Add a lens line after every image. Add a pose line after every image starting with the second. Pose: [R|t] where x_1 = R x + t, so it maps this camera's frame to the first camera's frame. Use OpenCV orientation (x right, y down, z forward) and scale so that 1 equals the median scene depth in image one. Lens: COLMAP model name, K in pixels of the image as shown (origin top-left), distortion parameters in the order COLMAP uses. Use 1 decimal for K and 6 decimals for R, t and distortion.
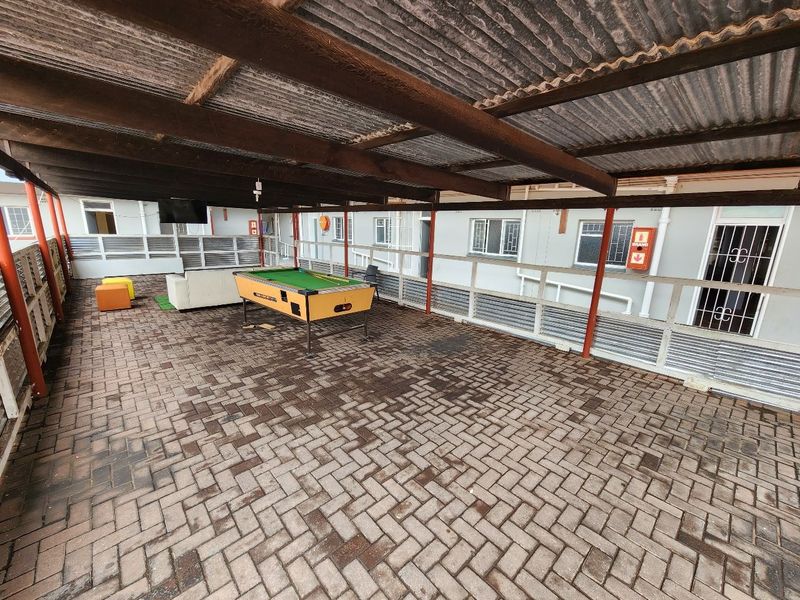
lens RADIAL K [[324.1, 0, 397.1], [0, 324.1, 304.8], [0, 0, 1]] dist [-0.002995, -0.000430]
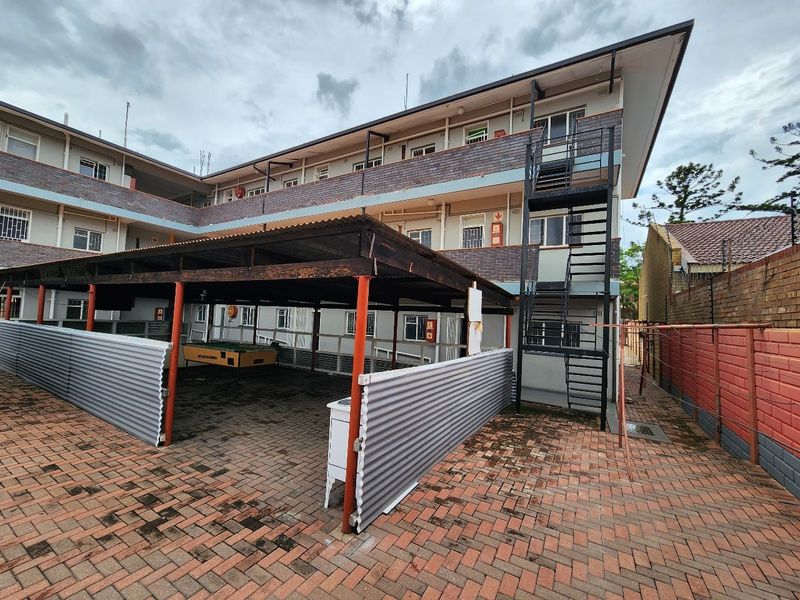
lens RADIAL K [[324.1, 0, 404.6], [0, 324.1, 307.7], [0, 0, 1]] dist [-0.002995, -0.000430]
pose [[0.950707, 0.024659, 0.309110, 0.023551], [0.055051, 0.967577, -0.246505, 0.122058], [-0.305166, 0.251371, 0.918524, -0.567617]]
